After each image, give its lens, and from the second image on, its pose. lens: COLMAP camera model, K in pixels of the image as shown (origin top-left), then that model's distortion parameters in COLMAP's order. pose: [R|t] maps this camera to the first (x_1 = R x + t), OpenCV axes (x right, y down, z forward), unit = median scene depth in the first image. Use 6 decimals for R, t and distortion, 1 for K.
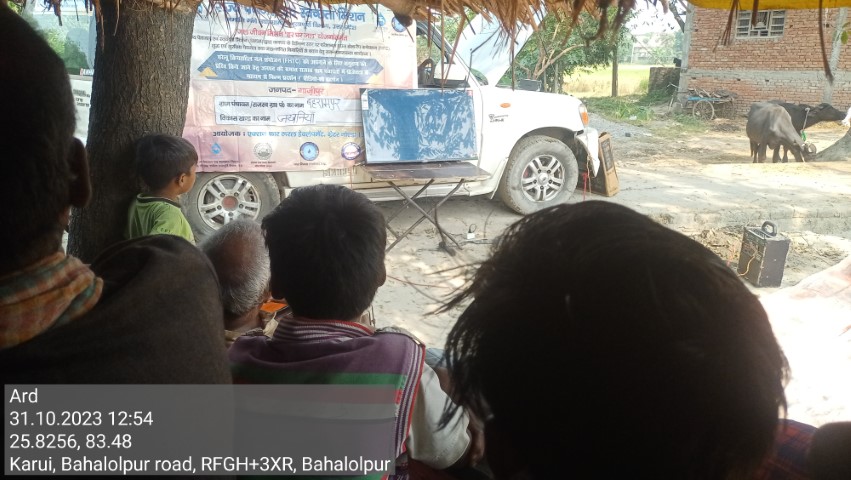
lens RADIAL K [[671.0, 0, 425.5], [0, 671.0, 240.0], [0, 0, 1]] dist [0.007849, -0.113986]
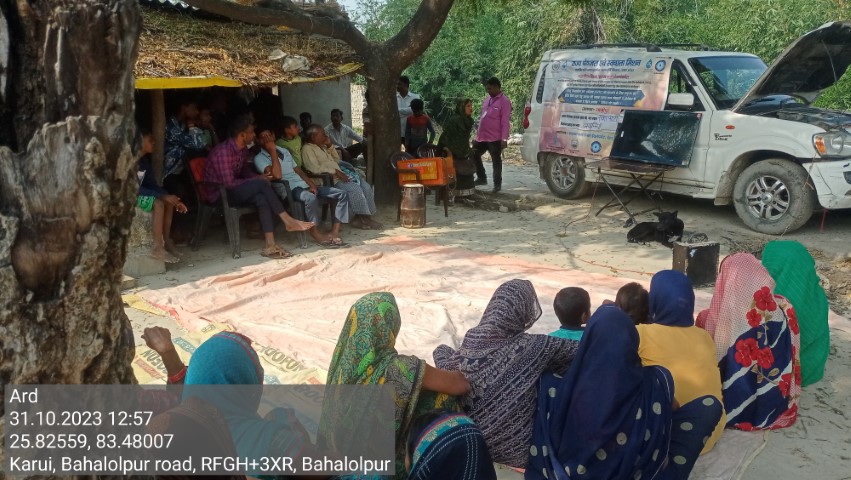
lens RADIAL K [[627.8, 0, 414.1], [0, 627.8, 242.1], [0, 0, 1]] dist [0.003926, -0.065134]
pose [[0.148981, 0.199160, -0.968576, 1.138058], [-0.281320, 0.947568, 0.151570, -0.017697], [0.947979, 0.249899, 0.197197, 0.298111]]
